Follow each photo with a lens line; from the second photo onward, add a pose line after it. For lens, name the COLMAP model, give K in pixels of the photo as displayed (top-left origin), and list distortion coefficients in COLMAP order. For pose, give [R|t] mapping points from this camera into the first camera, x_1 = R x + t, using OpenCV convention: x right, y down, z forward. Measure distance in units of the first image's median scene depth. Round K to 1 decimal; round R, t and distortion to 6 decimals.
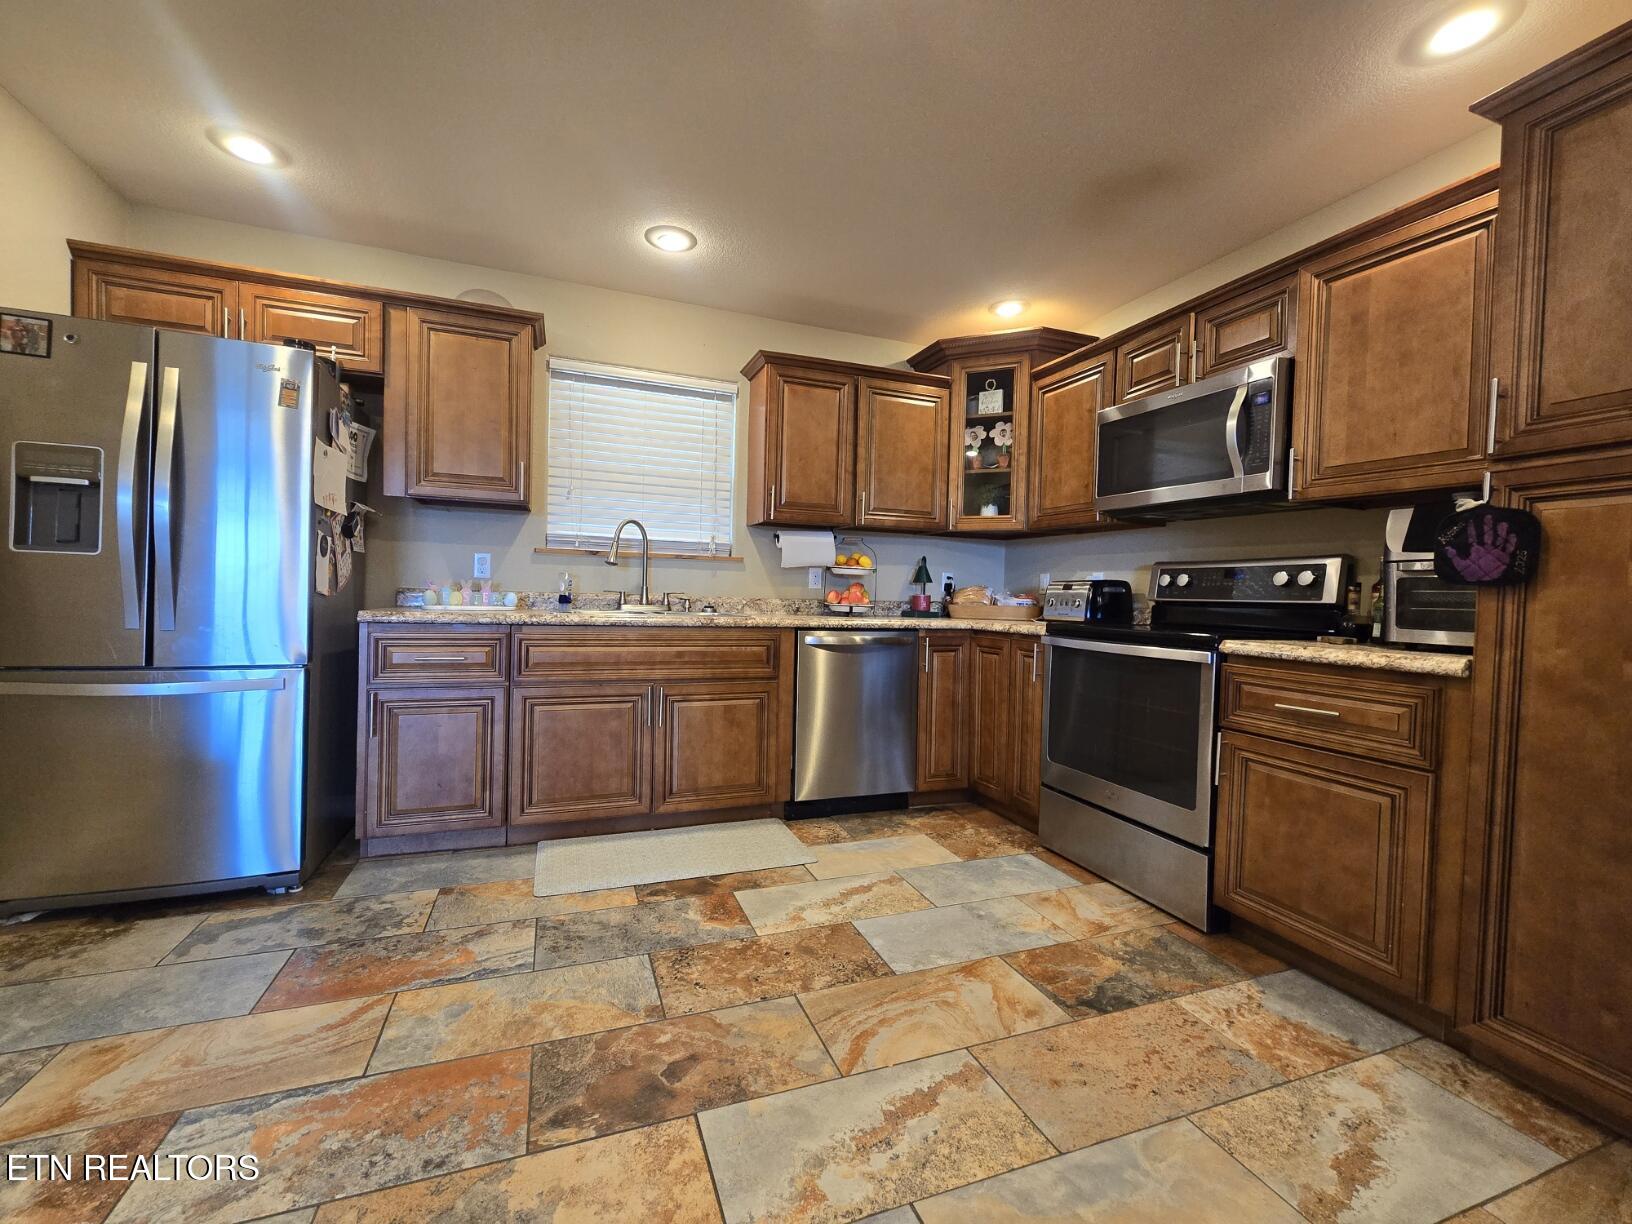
lens RADIAL K [[669.7, 0, 807.1], [0, 669.7, 603.9], [0, 0, 1]] dist [-0.004853, 0.001439]
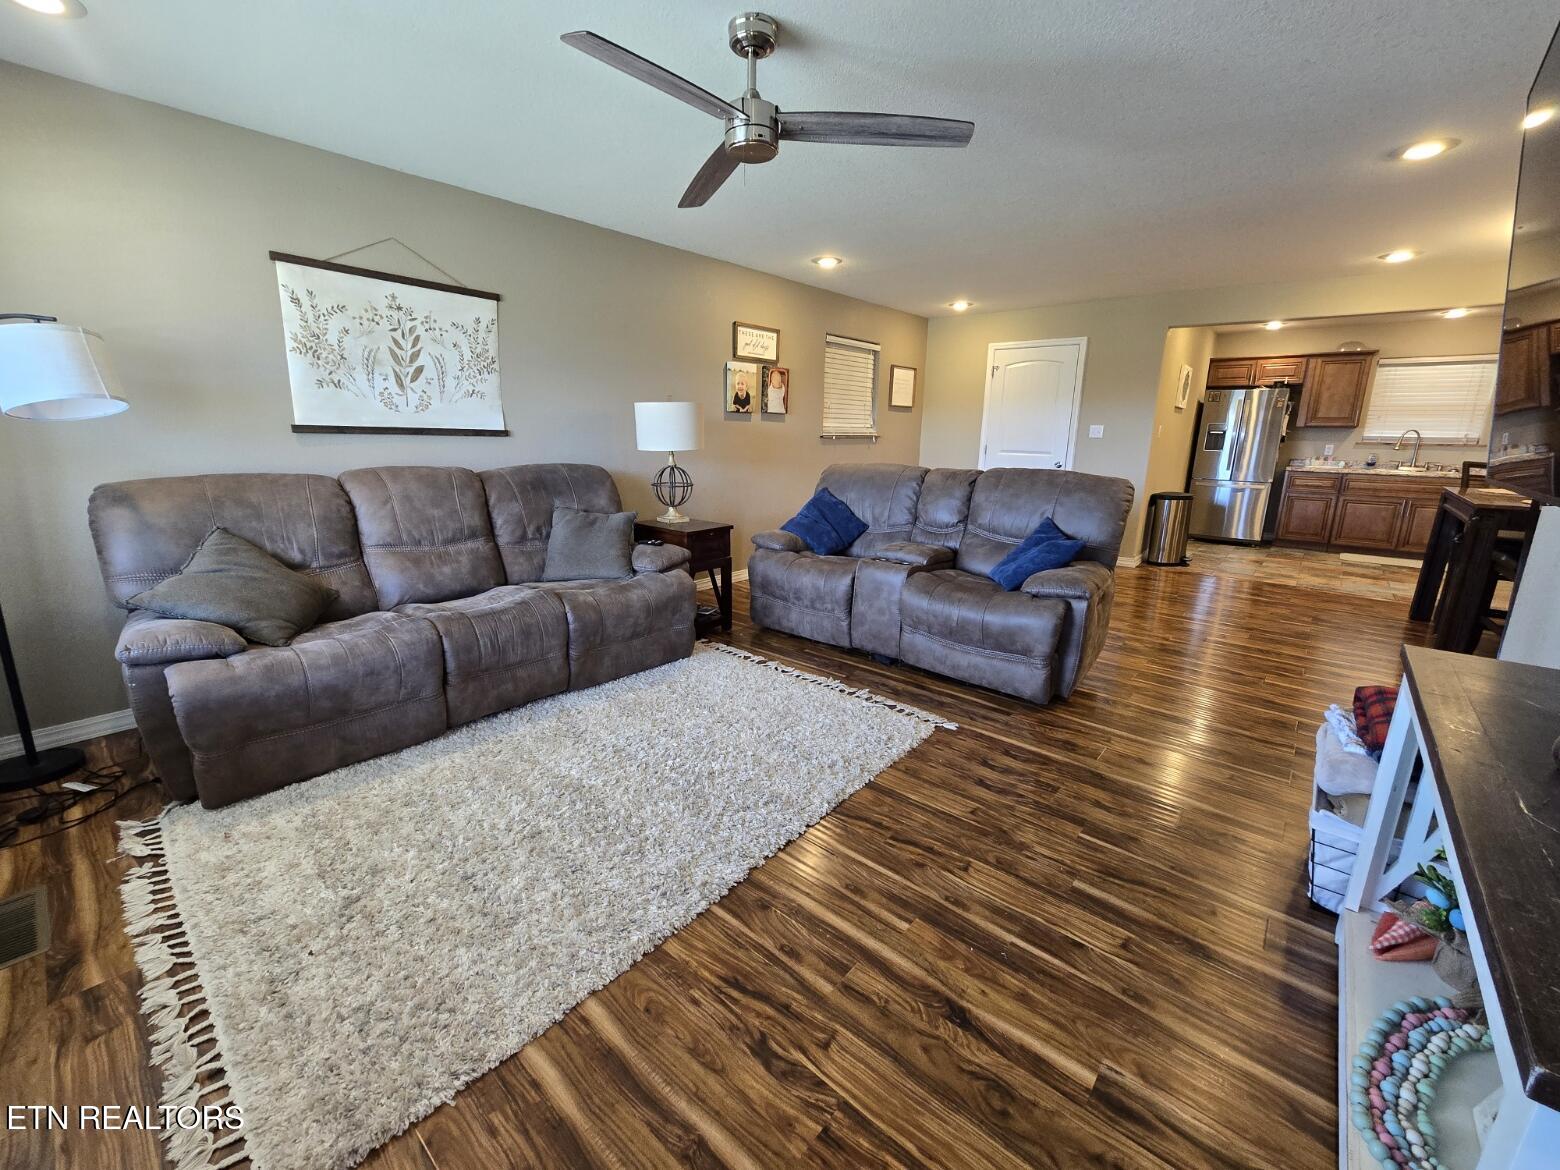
lens RADIAL K [[640.1, 0, 771.0], [0, 640.1, 579.3], [0, 0, 1]] dist [-0.004853, 0.001439]
pose [[0.479314, 0.179596, -0.859071, 0.824279], [-0.012436, 0.980130, 0.197965, -0.036352], [0.877555, -0.084204, 0.472024, -2.523421]]
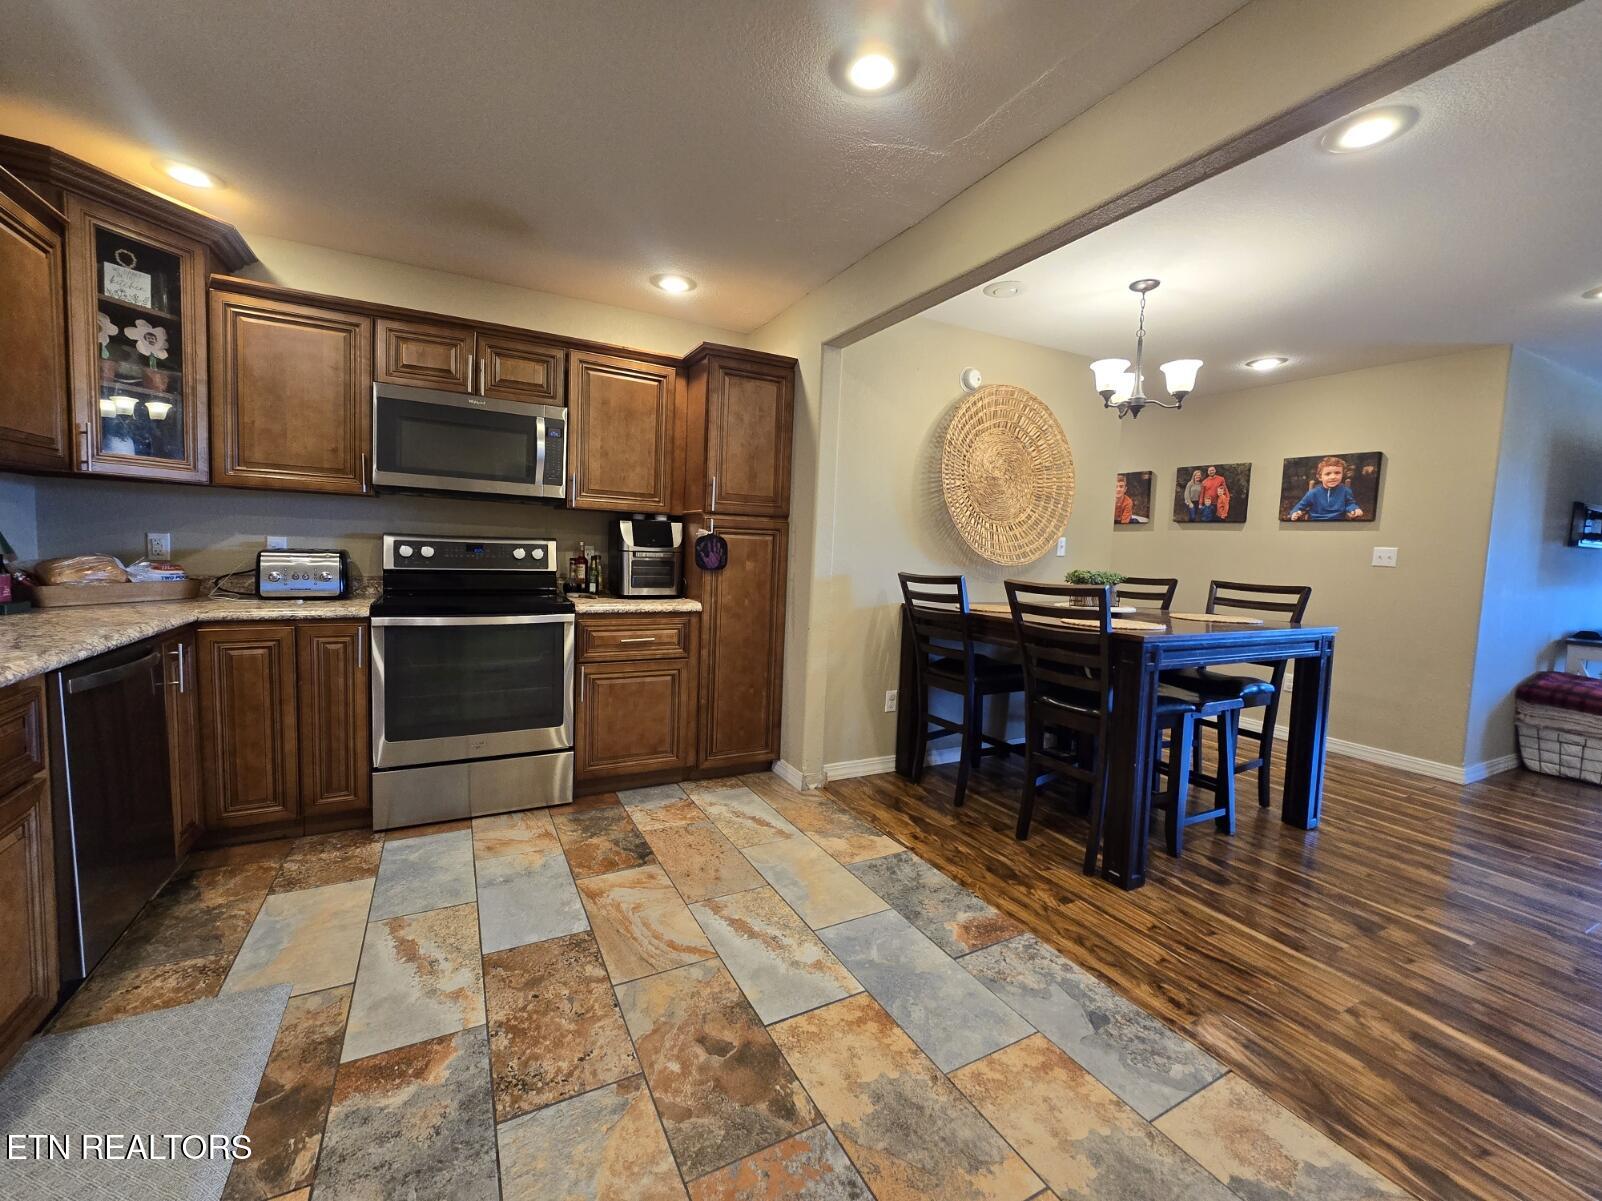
lens RADIAL K [[657.4, 0, 795.3], [0, 657.4, 591.6], [0, 0, 1]] dist [-0.004853, 0.001439]
pose [[-0.125517, -0.103601, 0.986667, -0.704737], [-0.023462, 0.994564, 0.101445, -0.108148], [-0.991814, -0.010416, -0.127266, 0.583602]]
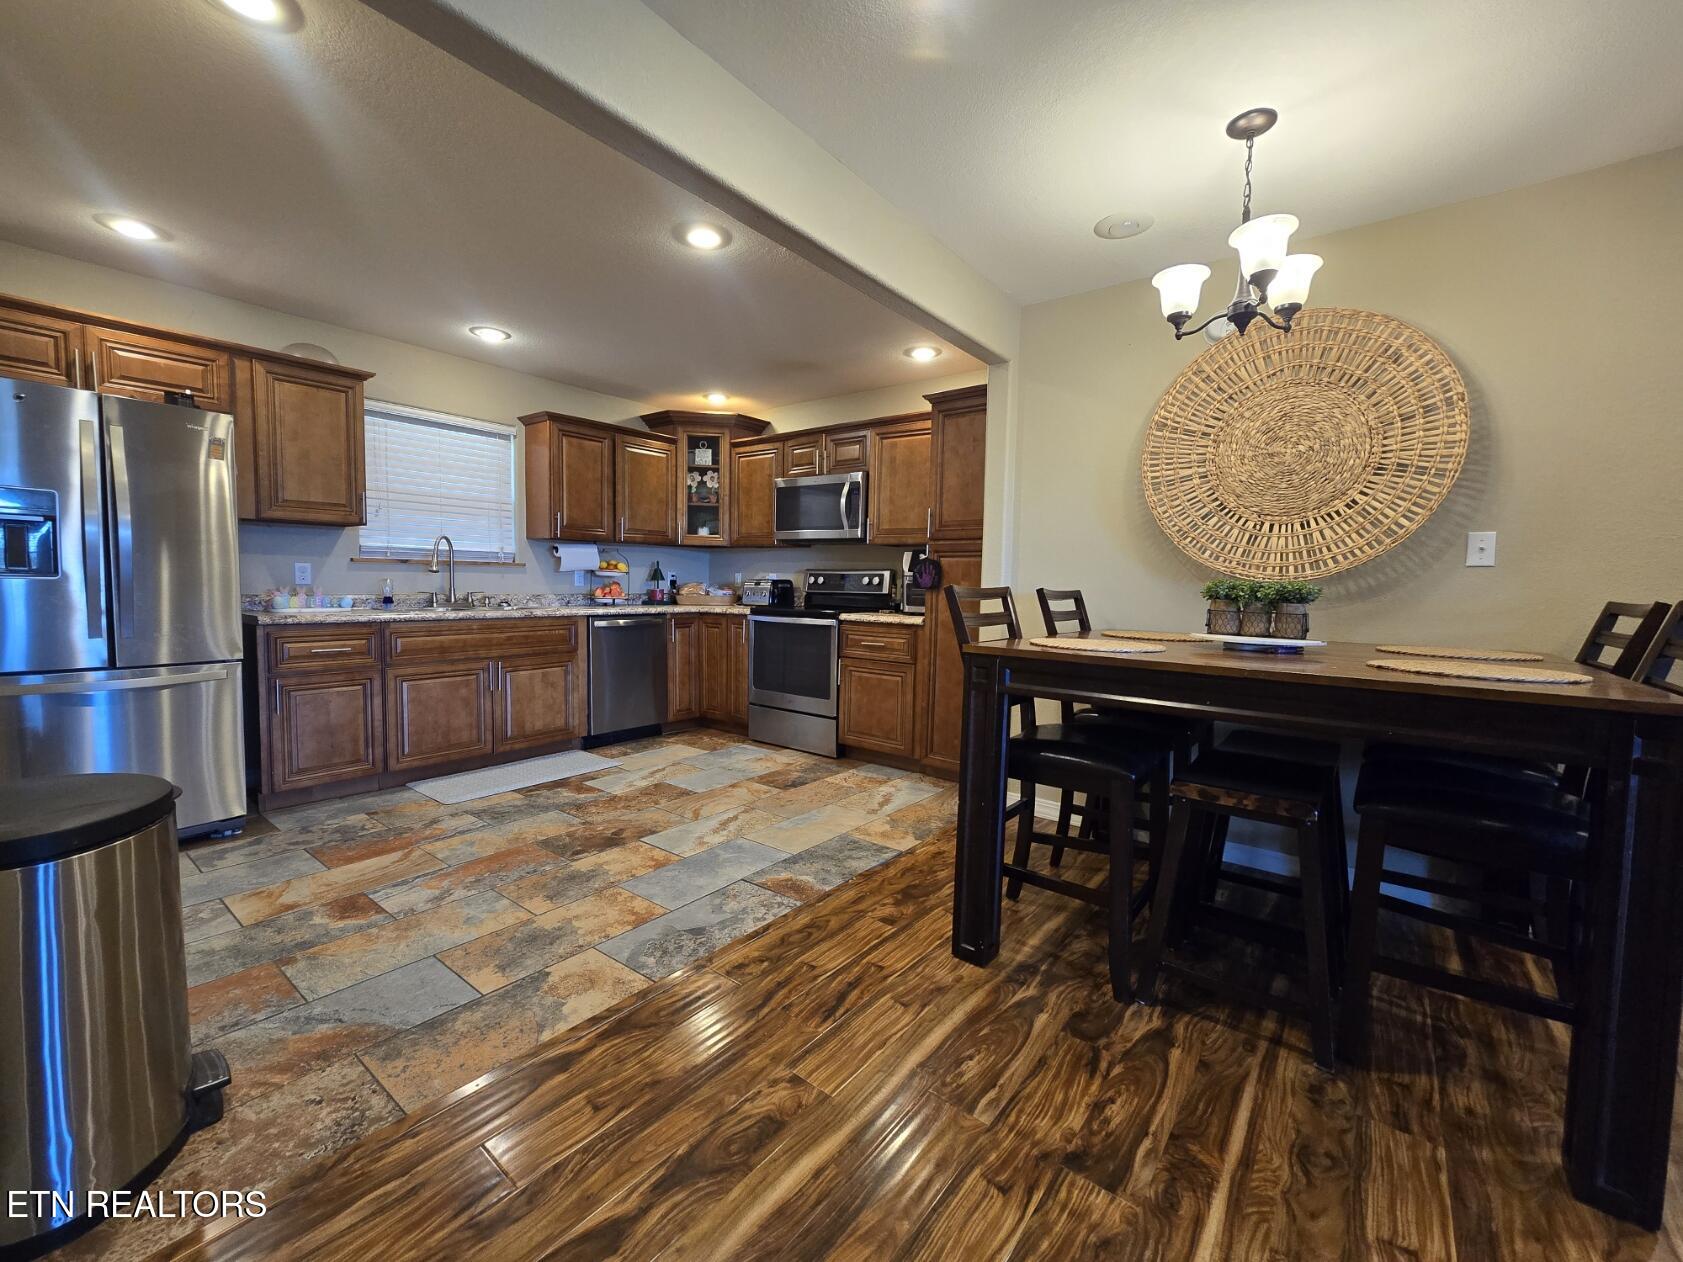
lens RADIAL K [[690.6, 0, 833.5], [0, 690.6, 622.6], [0, 0, 1]] dist [-0.004853, 0.001439]
pose [[0.854797, -0.044046, 0.517090, -0.396235], [0.014743, 0.998051, 0.060643, -0.037899], [-0.518753, -0.044213, 0.853780, -0.641193]]
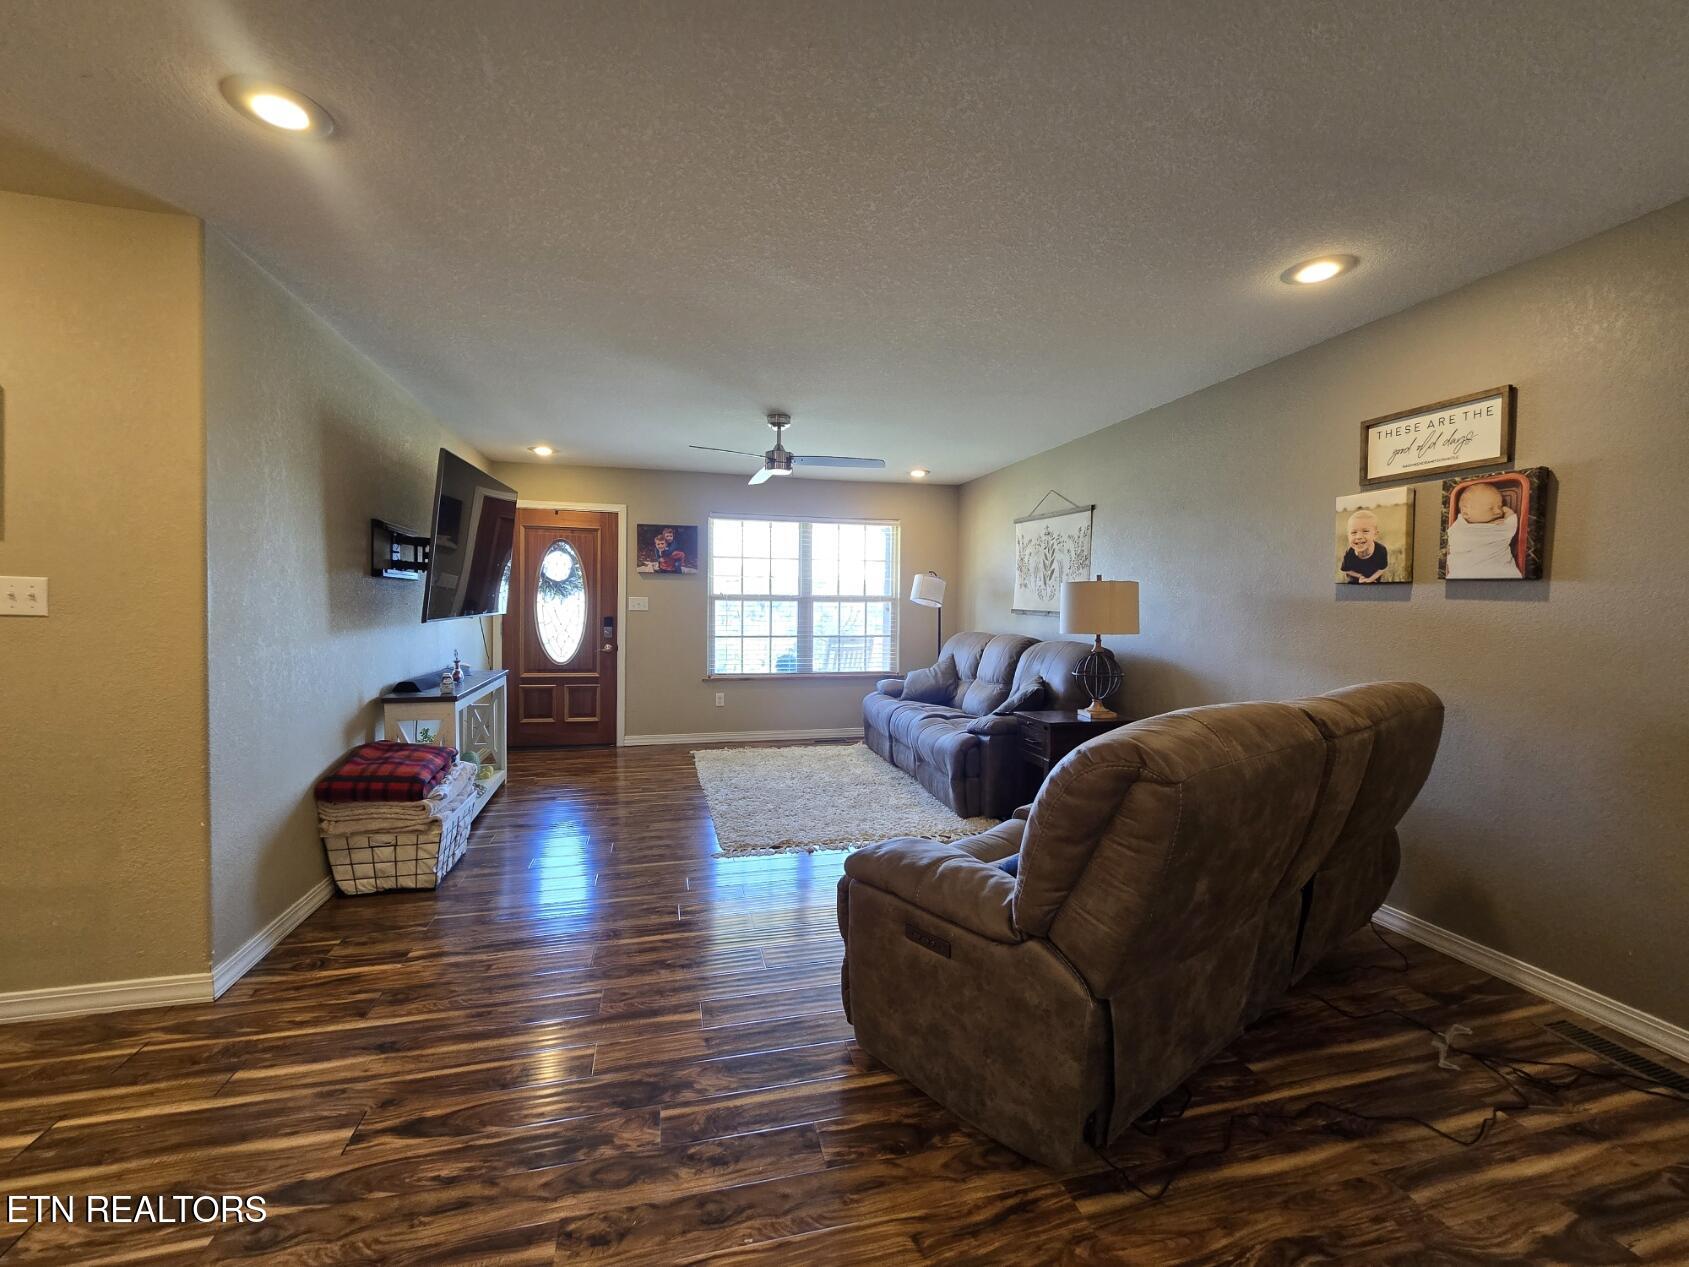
lens RADIAL K [[693.1, 0, 833.3], [0, 693.1, 623.4], [0, 0, 1]] dist [-0.004853, 0.001439]
pose [[-0.993496, -0.044032, 0.105012, -0.322956], [-0.039425, 0.998184, 0.045554, -0.105630], [-0.106828, 0.041118, -0.993427, -0.355883]]
